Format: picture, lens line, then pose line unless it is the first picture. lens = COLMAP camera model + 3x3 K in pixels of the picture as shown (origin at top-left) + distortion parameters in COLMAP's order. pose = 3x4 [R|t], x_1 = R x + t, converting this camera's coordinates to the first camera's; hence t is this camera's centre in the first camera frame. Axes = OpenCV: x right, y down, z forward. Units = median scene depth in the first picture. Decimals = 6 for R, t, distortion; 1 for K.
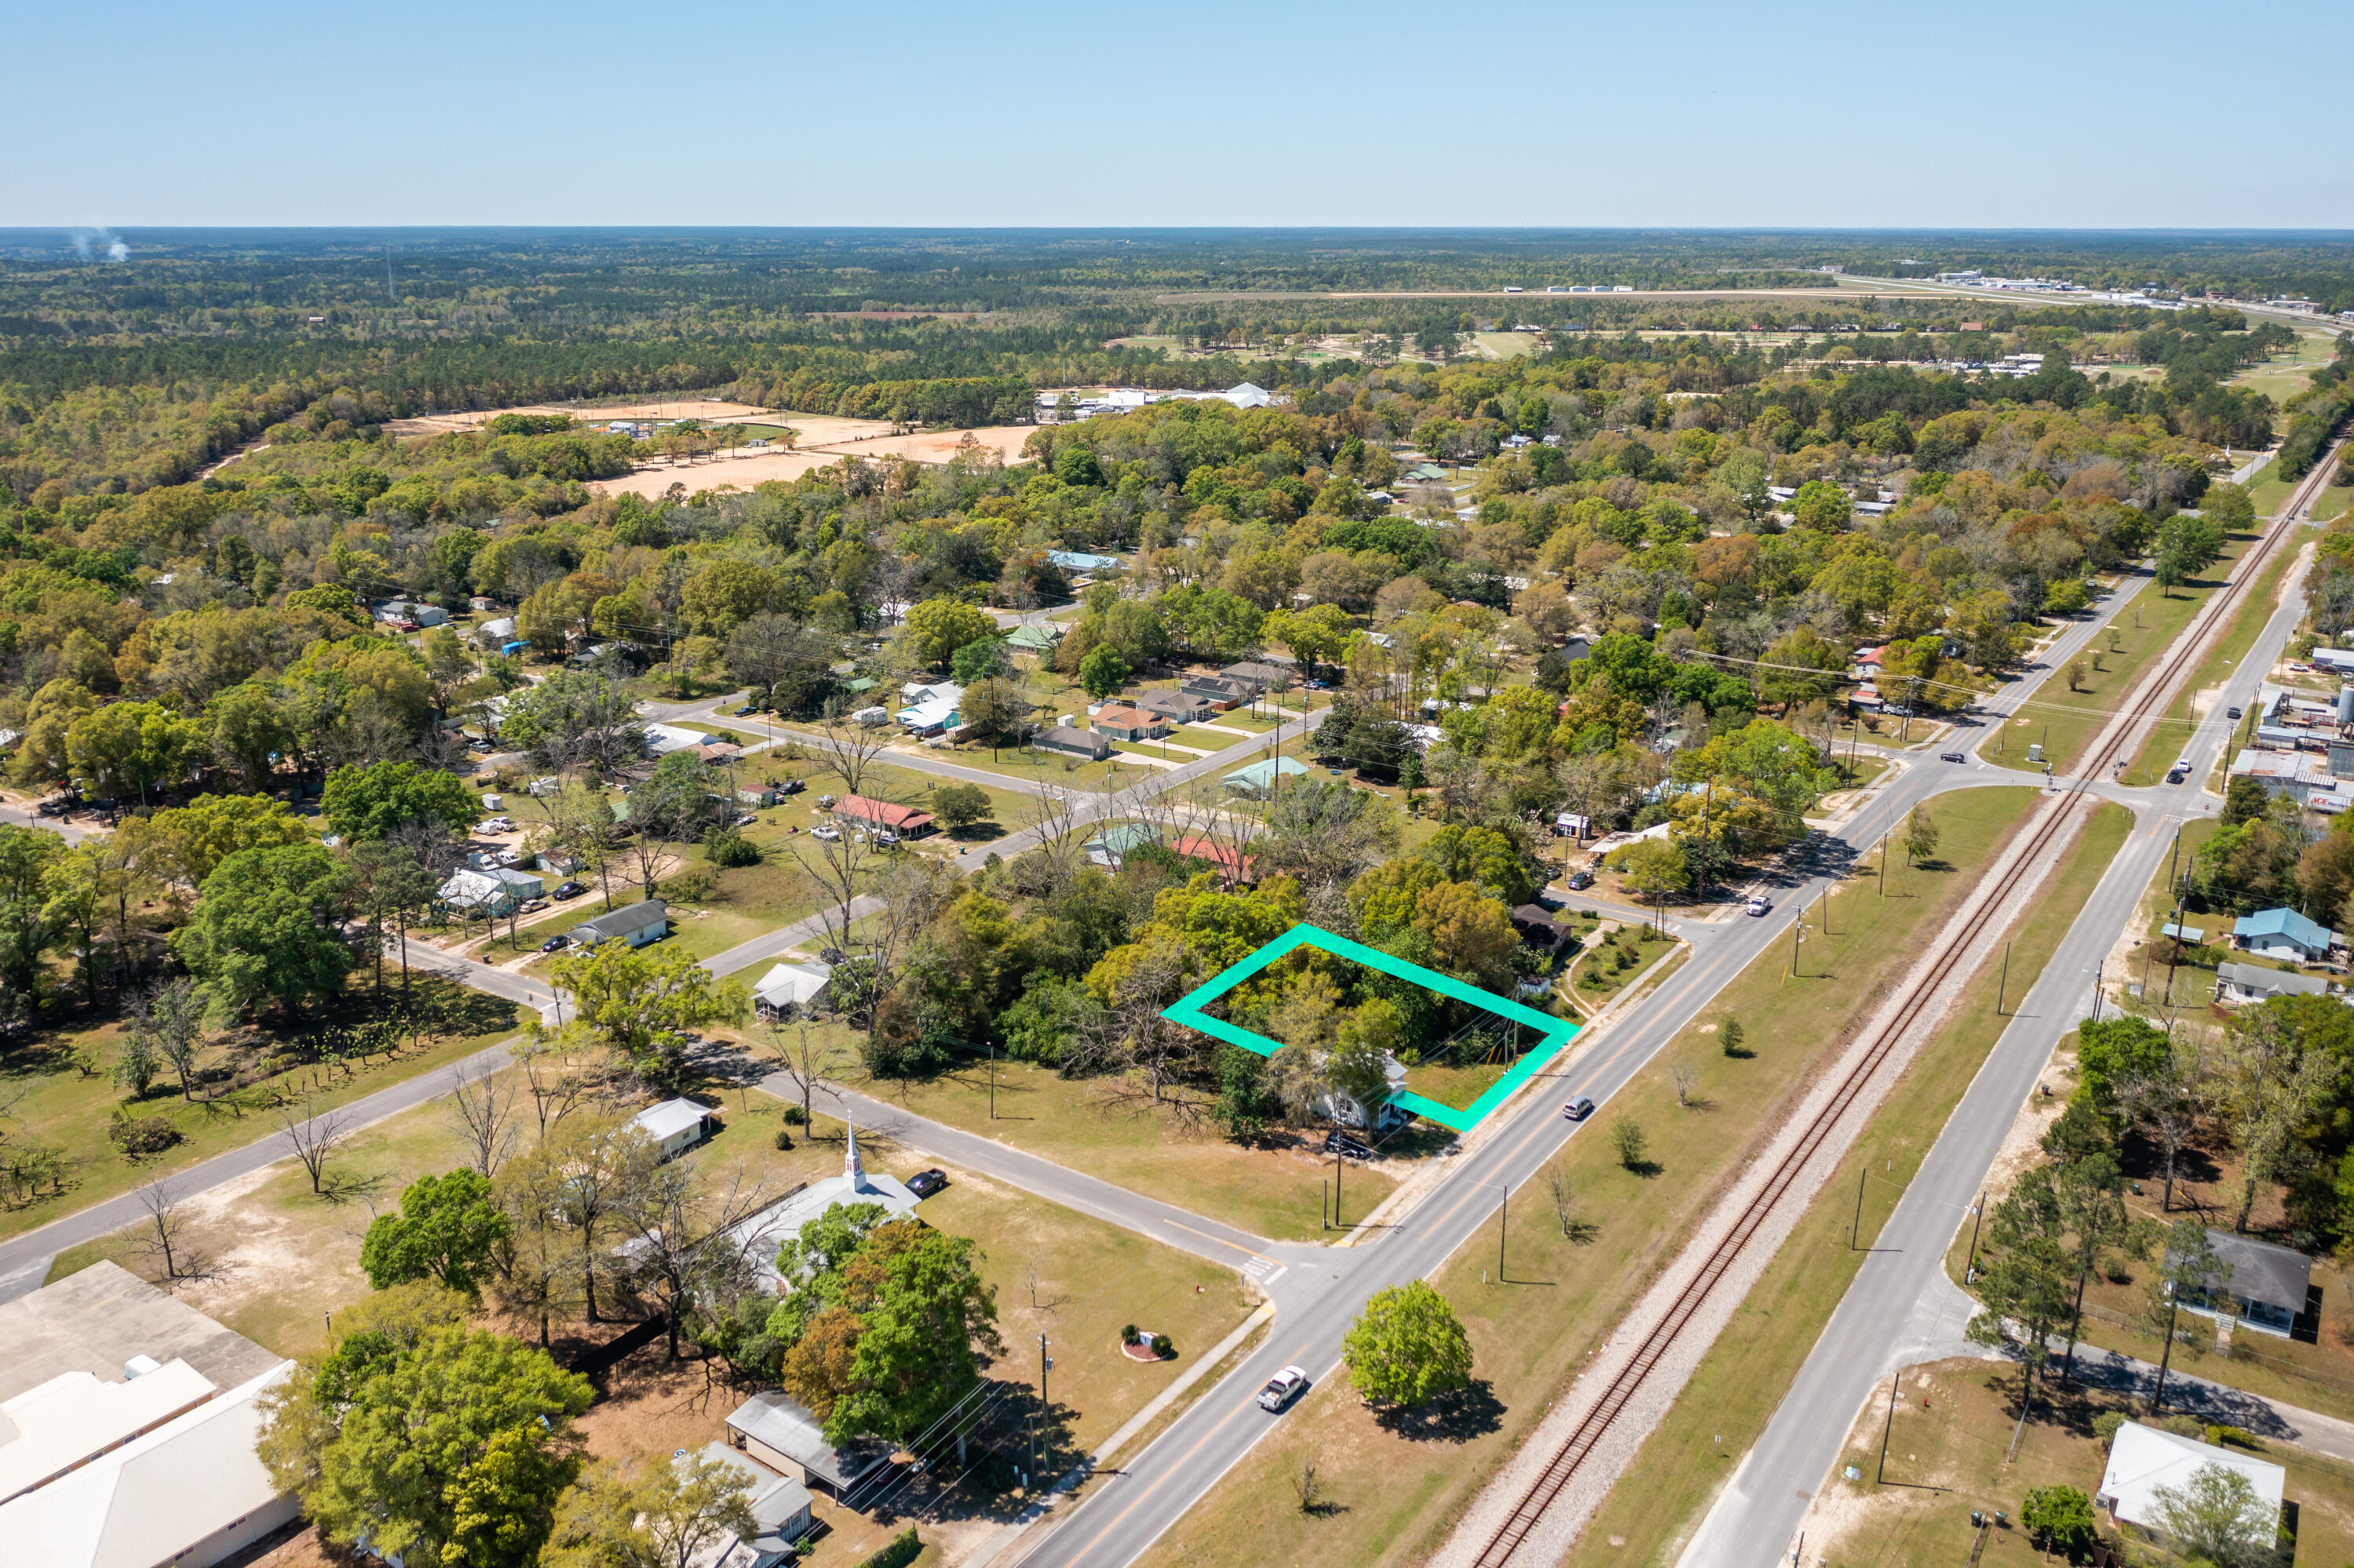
lens RADIAL K [[1850.2, 0, 1177.0], [0, 1850.2, 784.0], [0, 0, 1]] dist [-0.009703, 0.008650]
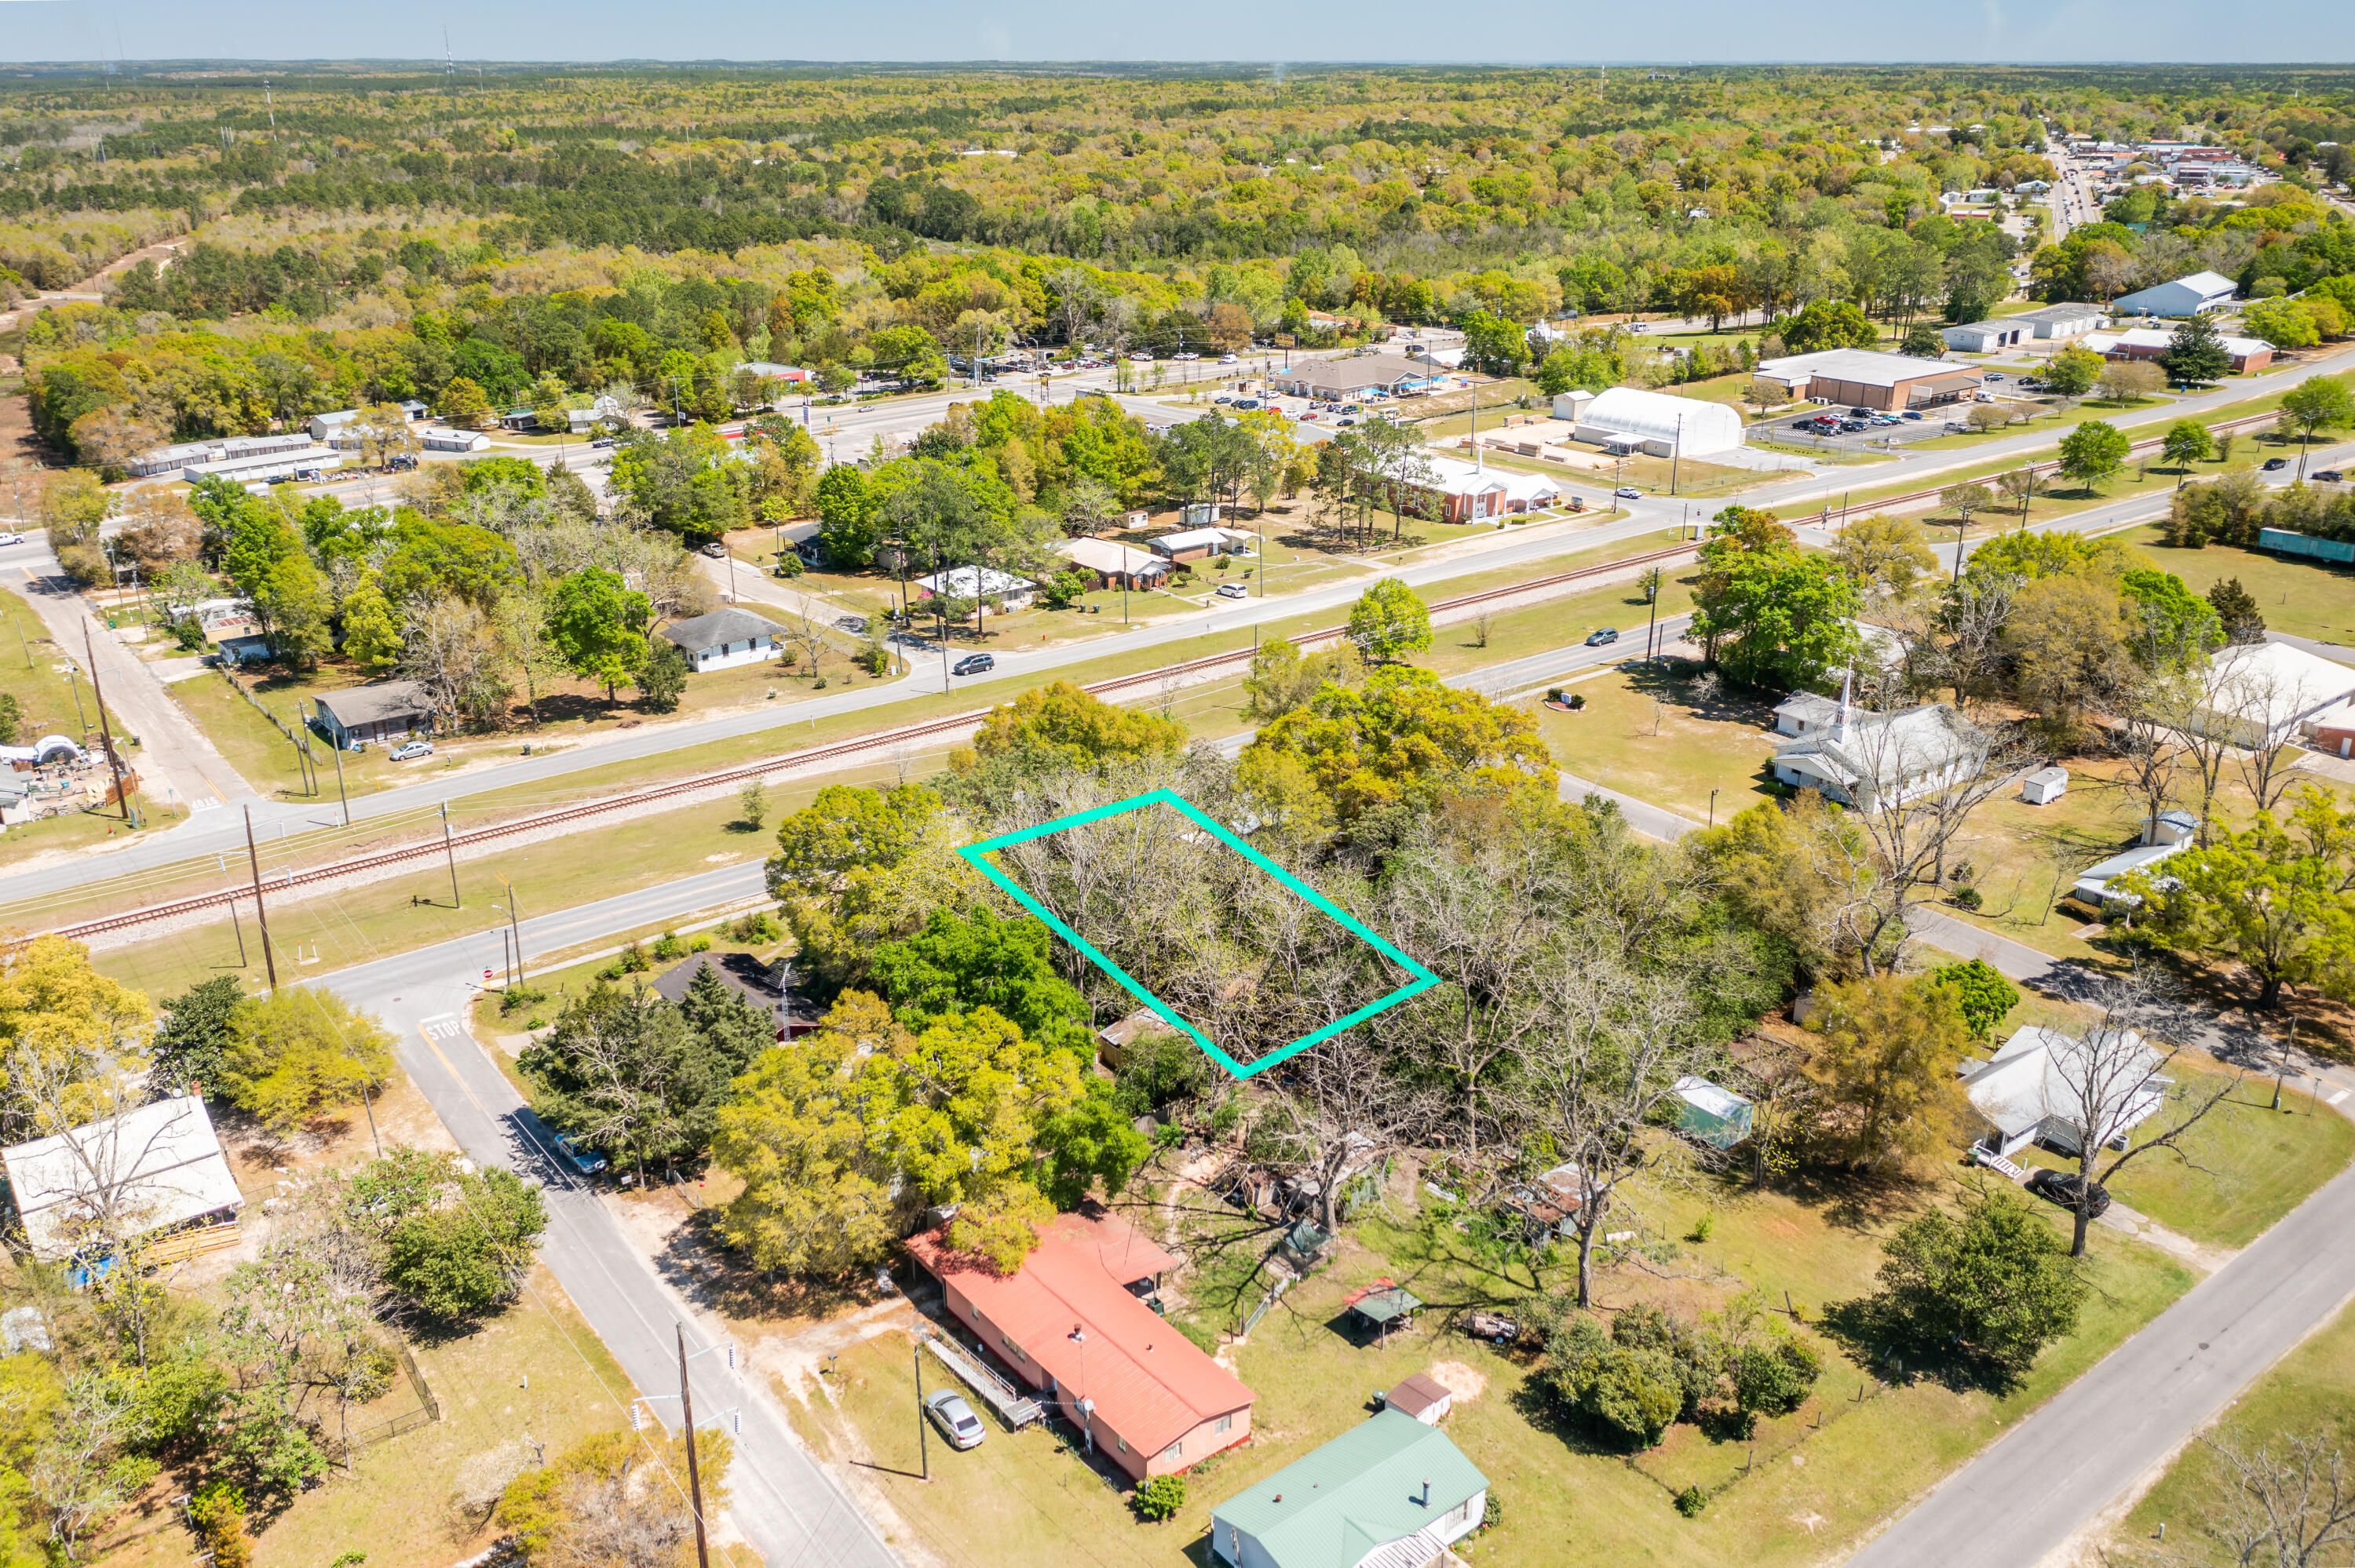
lens RADIAL K [[1850.9, 0, 1177.5], [0, 1850.9, 784.0], [0, 0, 1]] dist [-0.009703, 0.008650]
pose [[-0.952952, -0.111027, 0.282055, -0.069349], [0.087699, 0.789724, 0.607161, -0.244178], [-0.290157, 0.603331, -0.742833, 1.107542]]
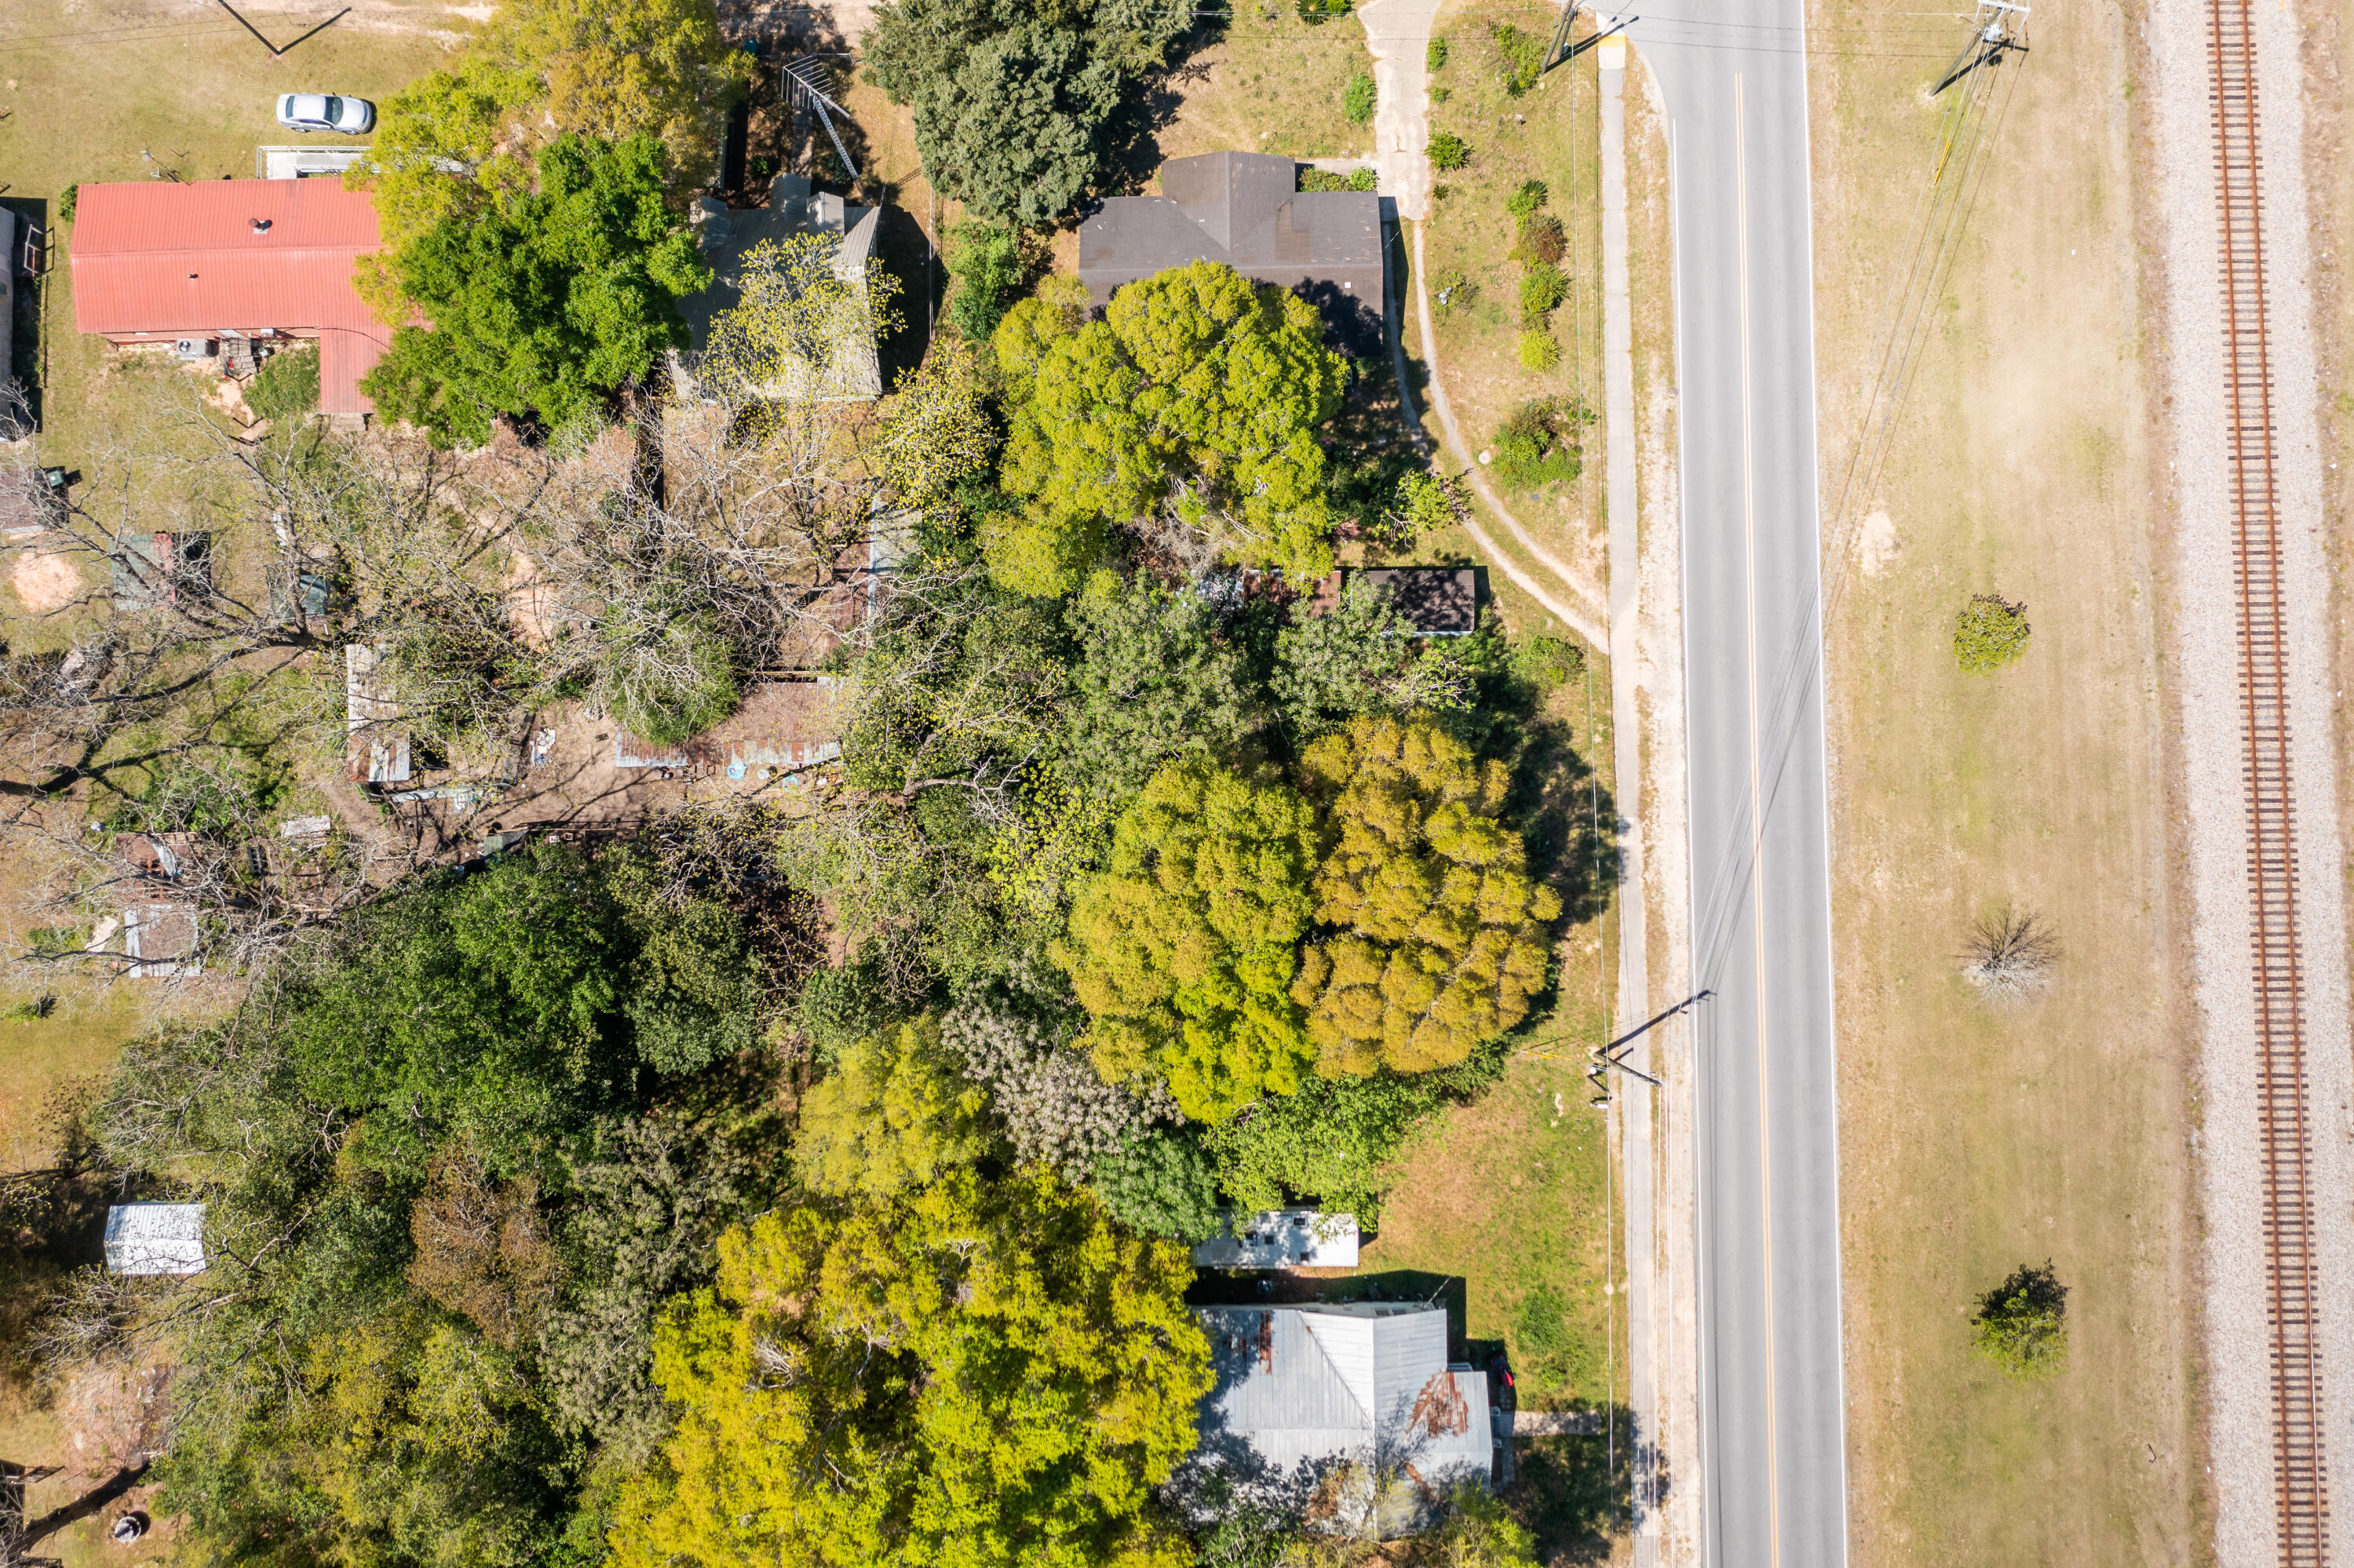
lens RADIAL K [[1850.2, 0, 1177.0], [0, 1850.2, 784.0], [0, 0, 1]] dist [-0.009703, 0.008650]
pose [[0.816396, -0.577360, 0.012361, 0.095471], [0.192902, 0.292817, 0.936508, -0.192714], [-0.544321, -0.762177, 0.350429, 0.673860]]
